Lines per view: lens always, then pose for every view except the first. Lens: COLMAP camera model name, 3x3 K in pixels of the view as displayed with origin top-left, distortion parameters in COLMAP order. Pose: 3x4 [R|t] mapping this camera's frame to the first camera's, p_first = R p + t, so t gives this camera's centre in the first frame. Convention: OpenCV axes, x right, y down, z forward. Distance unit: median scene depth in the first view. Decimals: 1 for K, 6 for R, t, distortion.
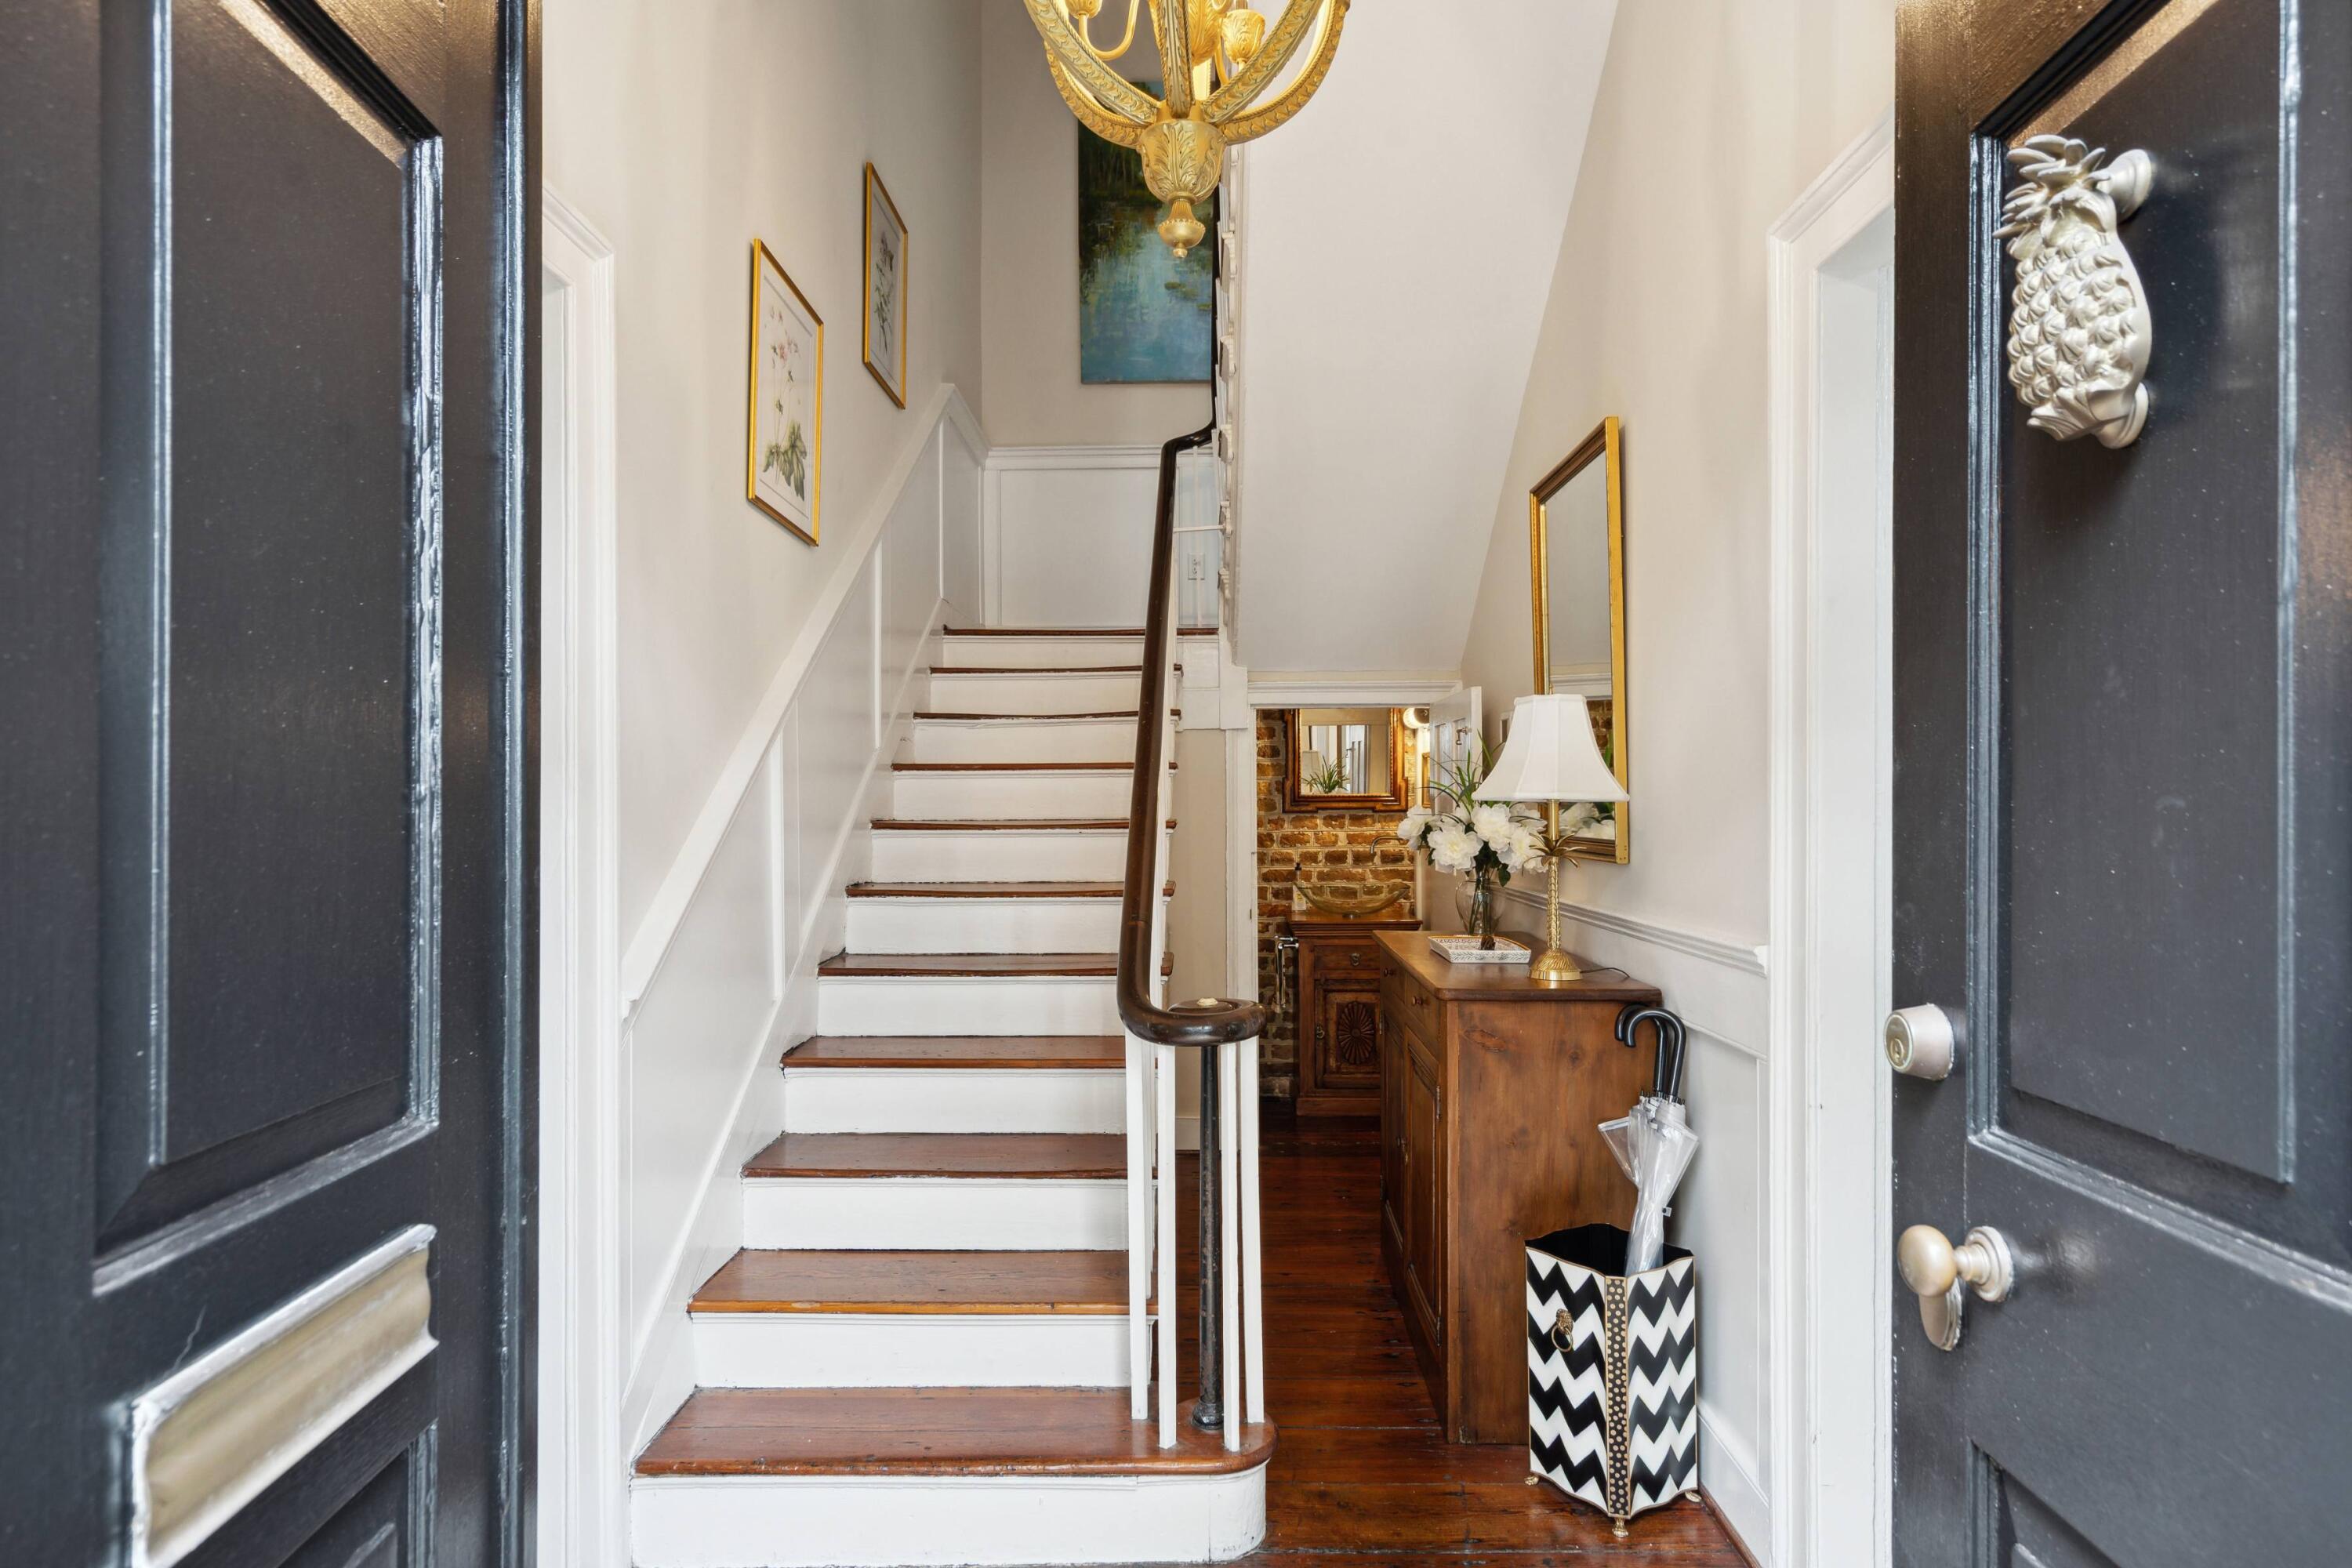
lens RADIAL K [[1306.1, 0, 1134.9], [0, 1306.1, 811.2], [0, 0, 1]] dist [0.000781, -0.000003]
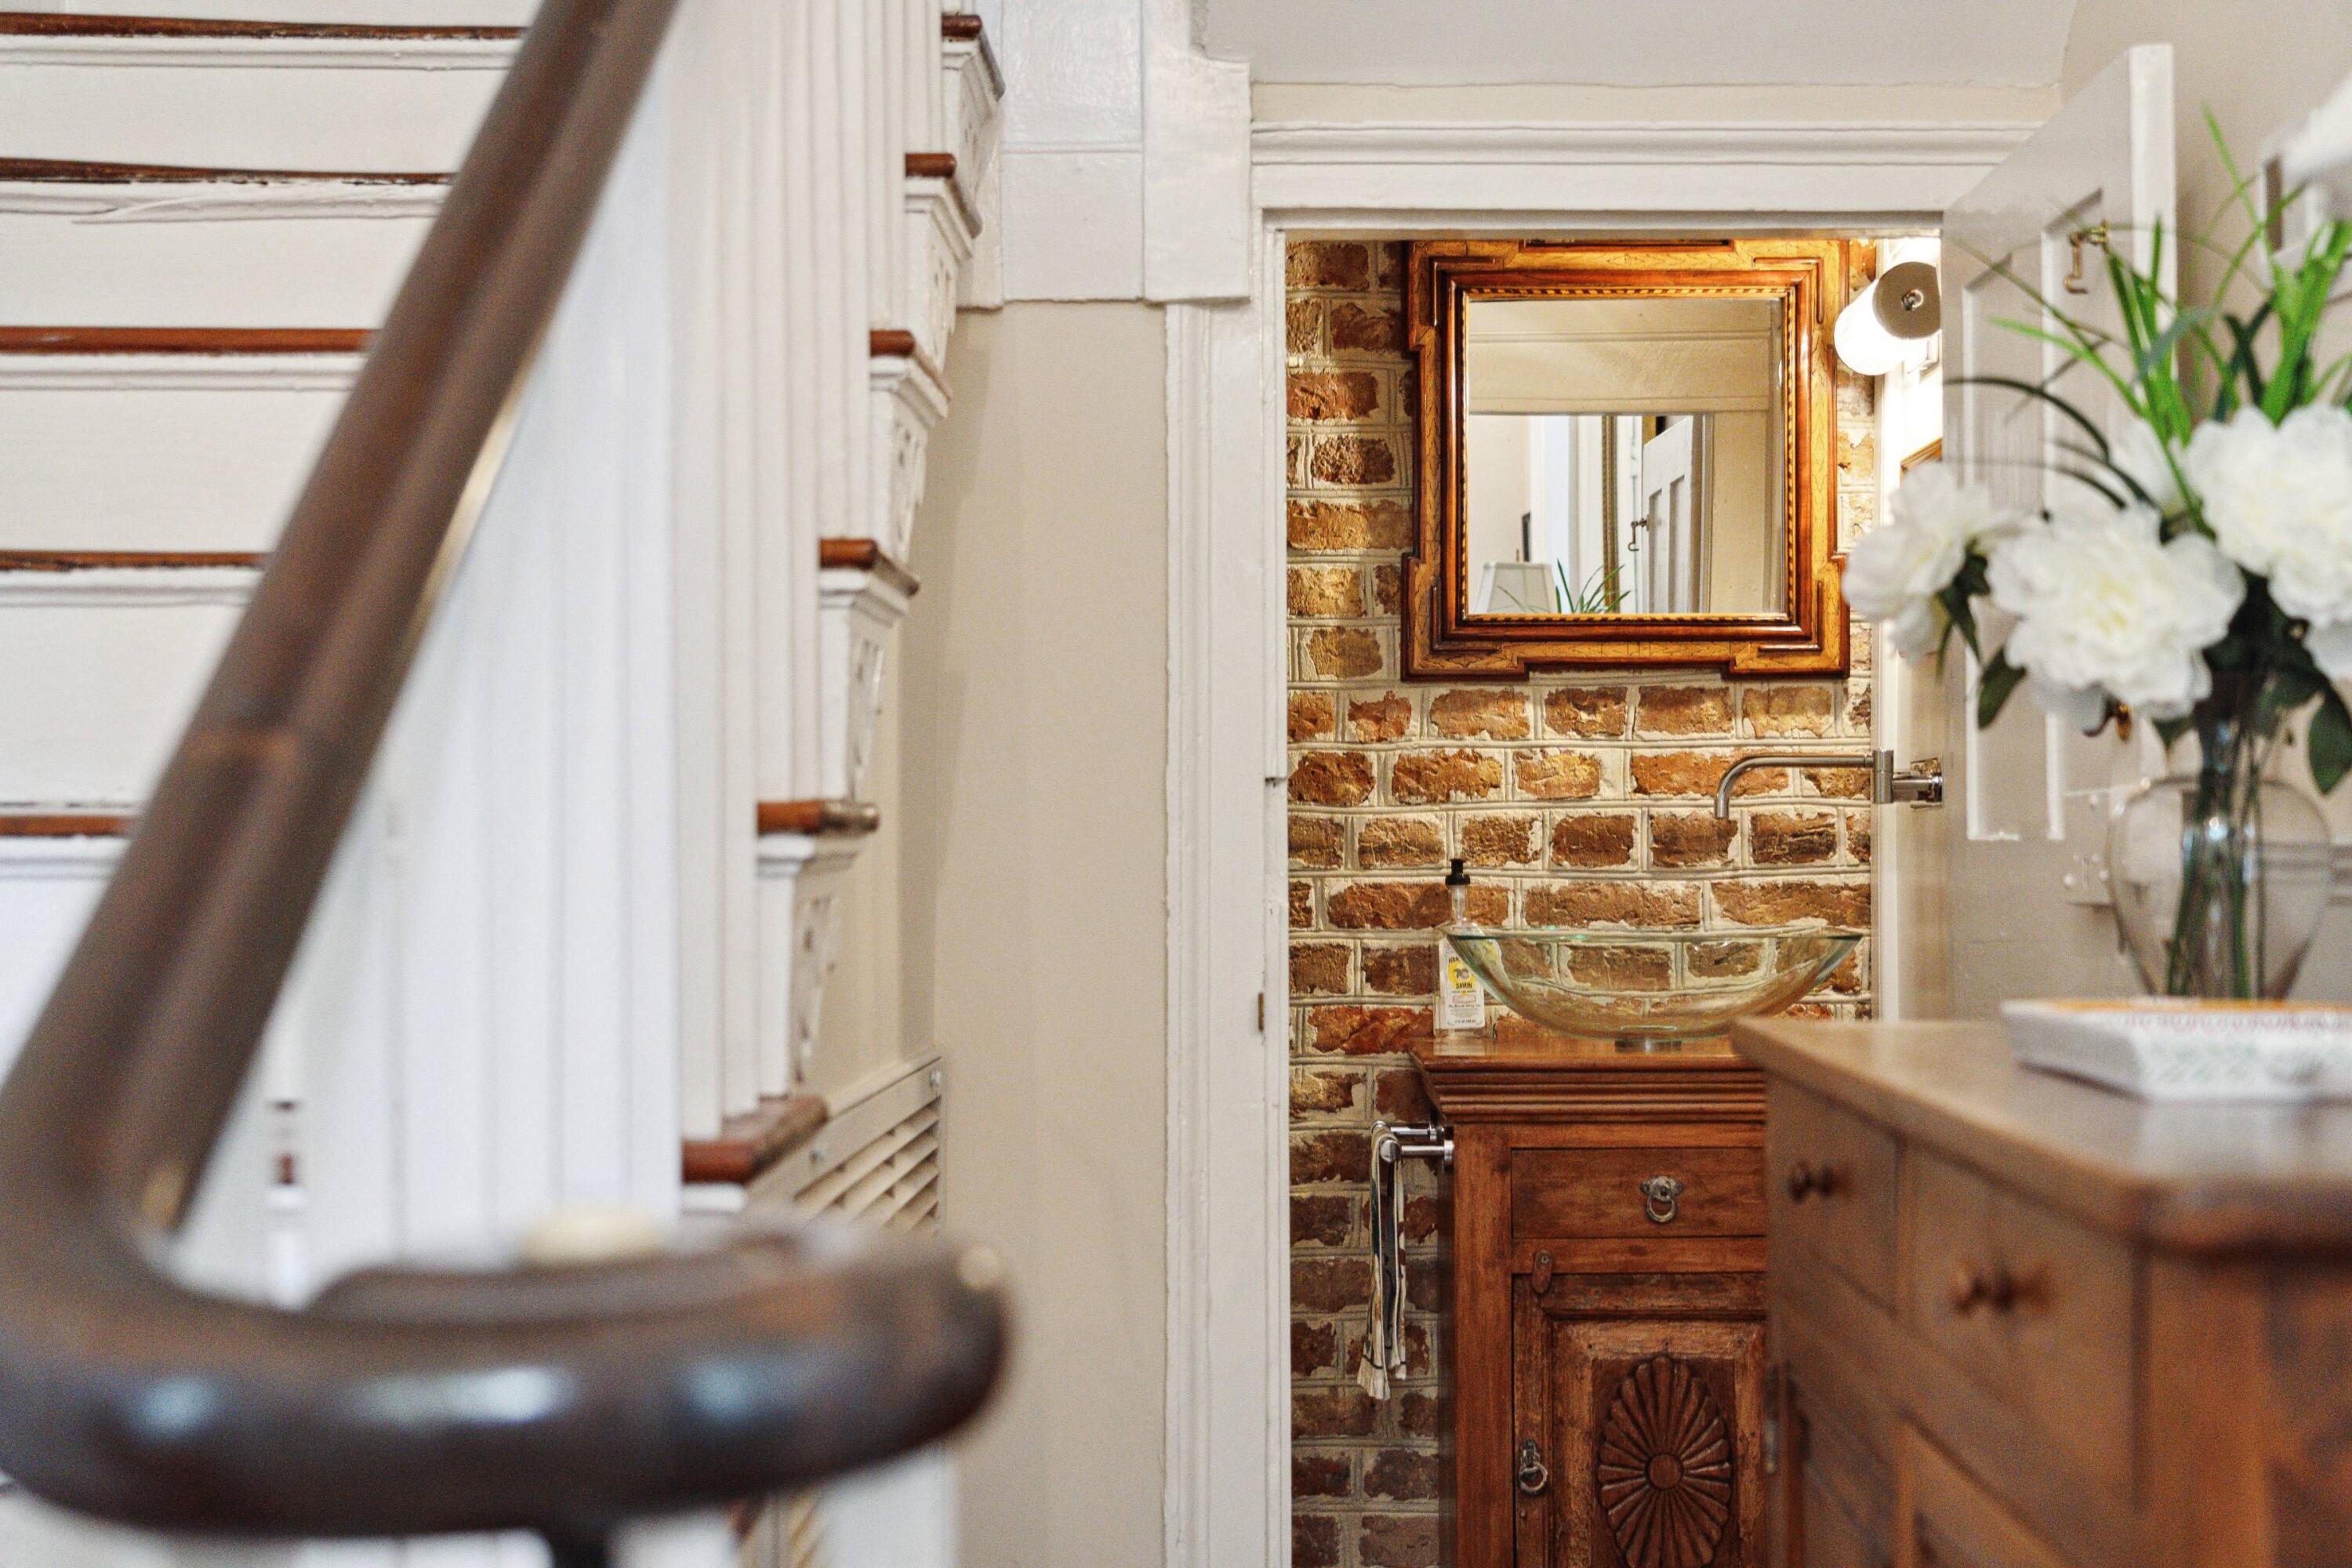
lens RADIAL K [[3491.5, 0, 1186.5], [0, 3491.5, 781.4], [0, 0, 1]] dist [0.047043, 0.000000]
pose [[0.999478, 0.005033, 0.031904, 0.043619], [-0.004083, 0.999548, -0.029787, 0.045735], [-0.032040, 0.029641, 0.999047, 0.257584]]
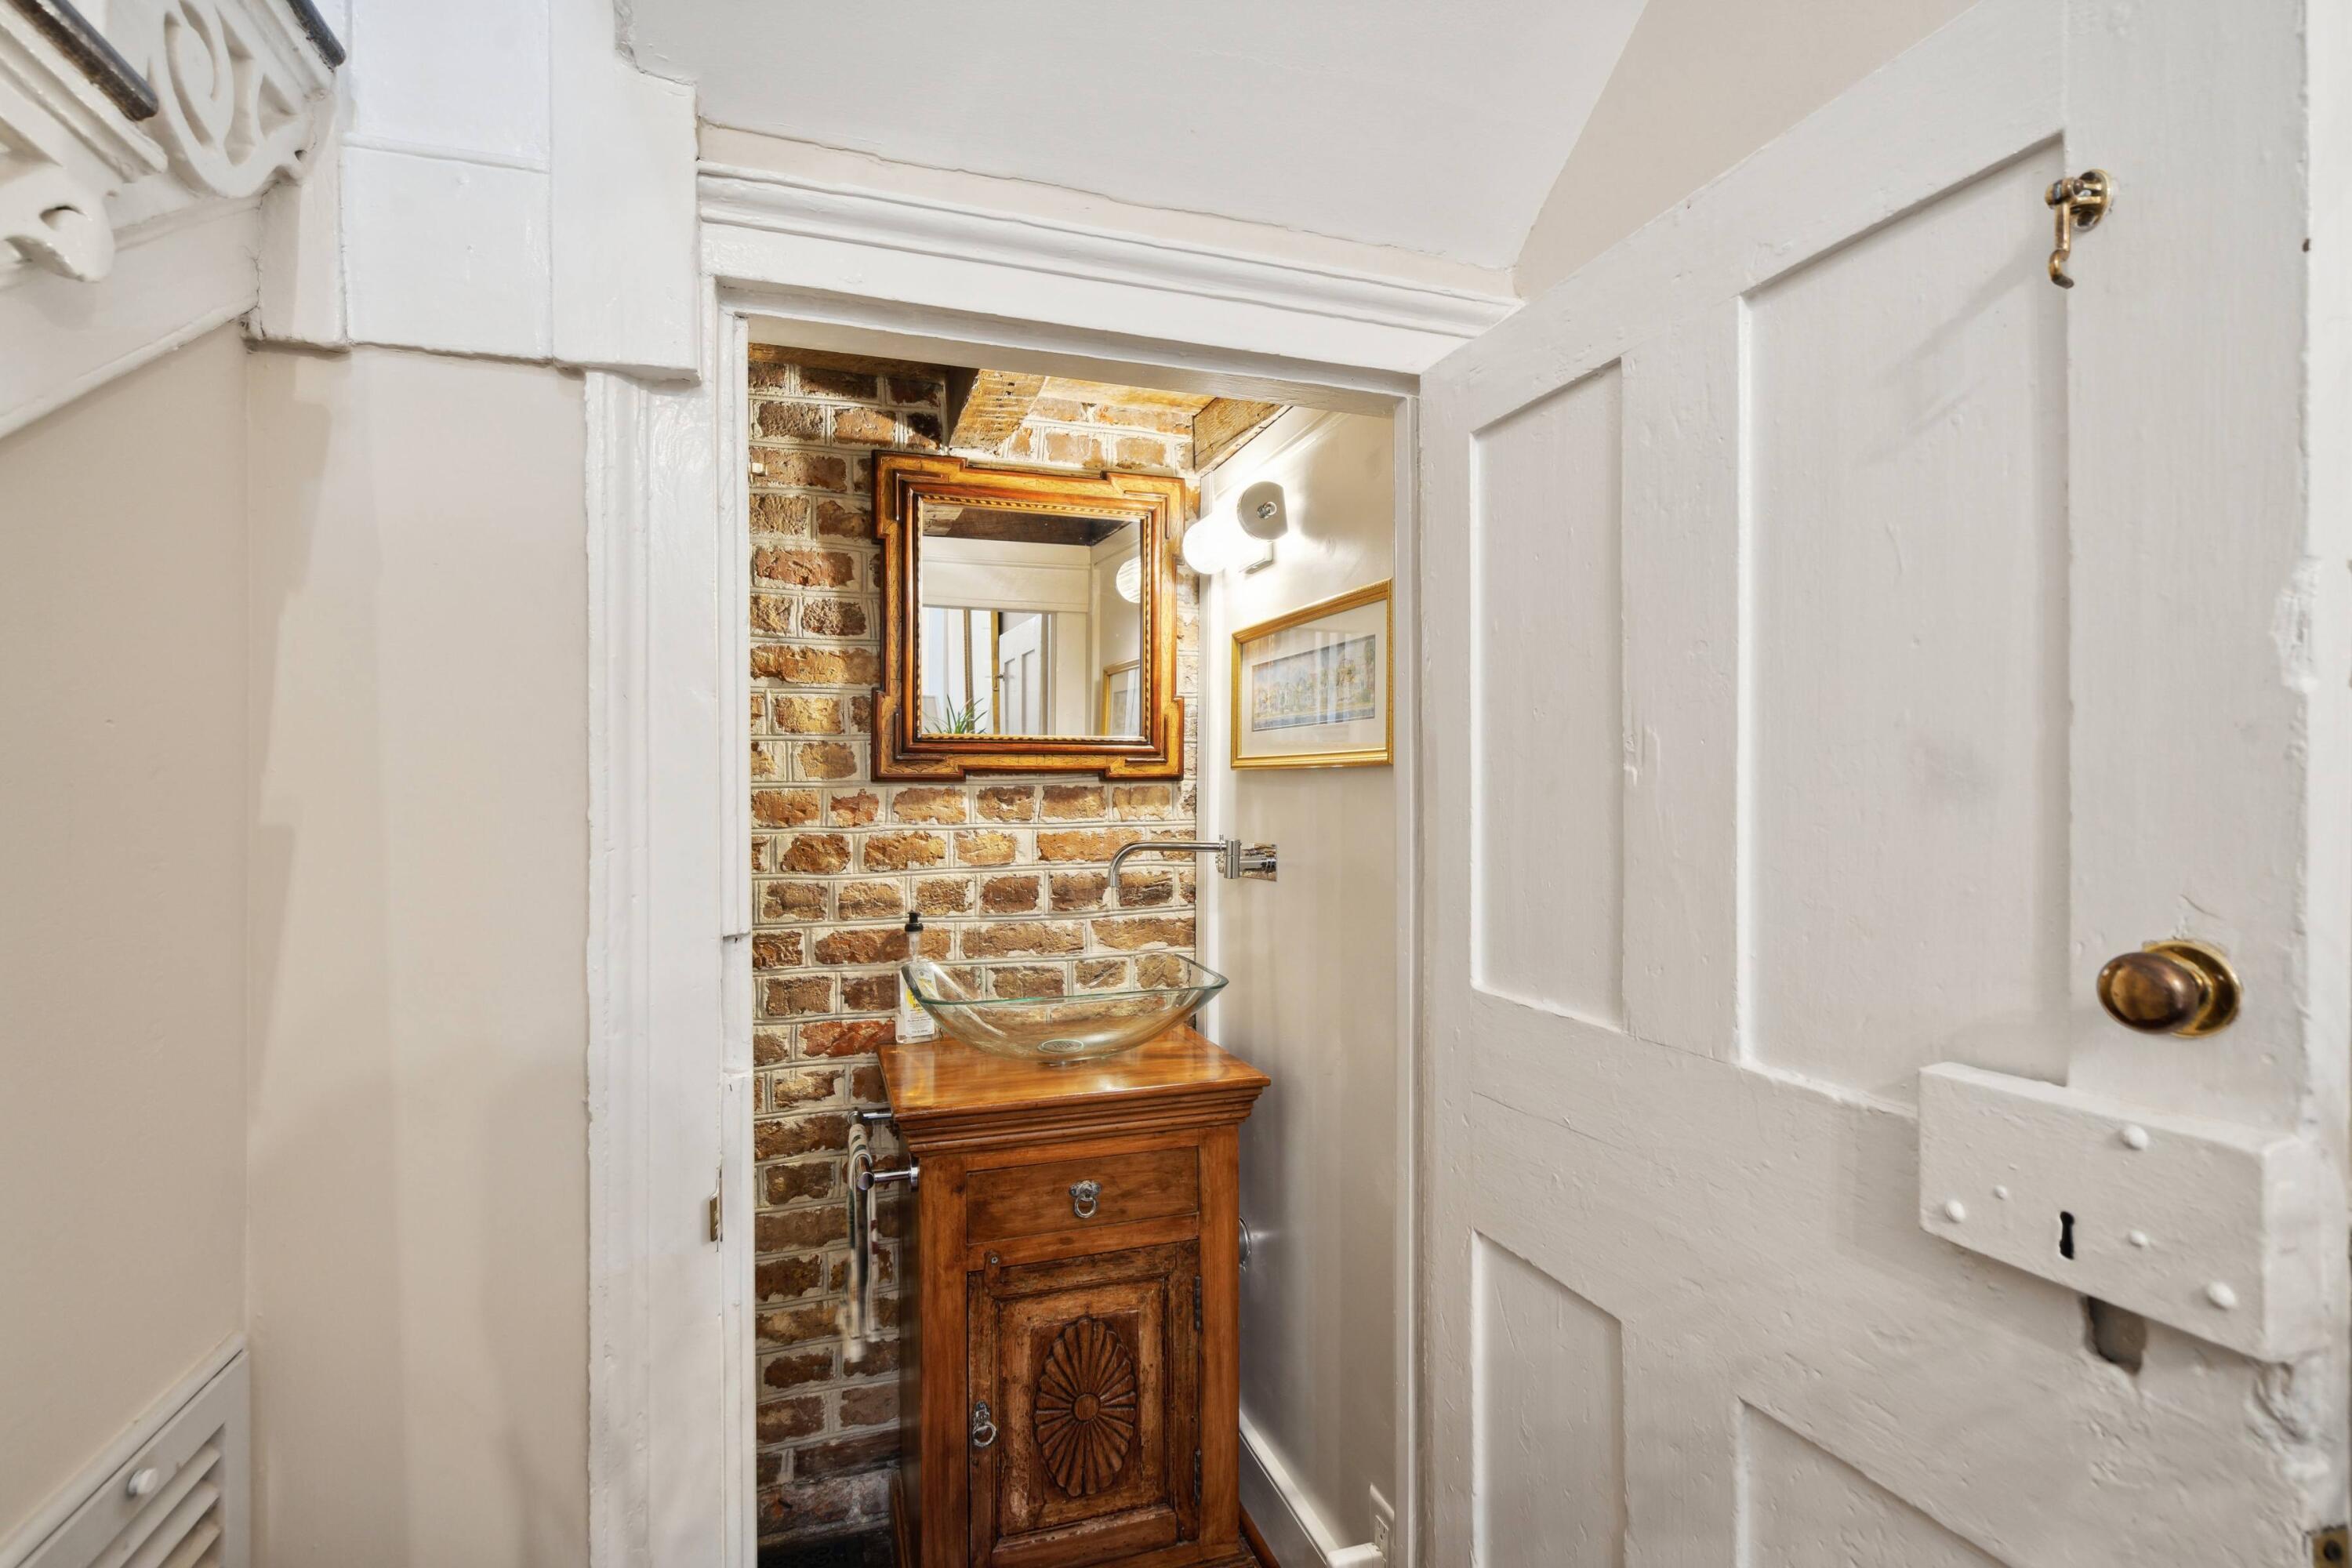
lens RADIAL K [[1081.2, 0, 1176.4], [0, 1081.2, 785.2], [0, 0, 1]] dist [-0.005573, 0.001918]
pose [[0.928864, 0.002696, 0.370412, 0.079595], [0.001515, 0.999938, -0.011077, 0.006036], [-0.370419, 0.010850, 0.928802, 0.680491]]
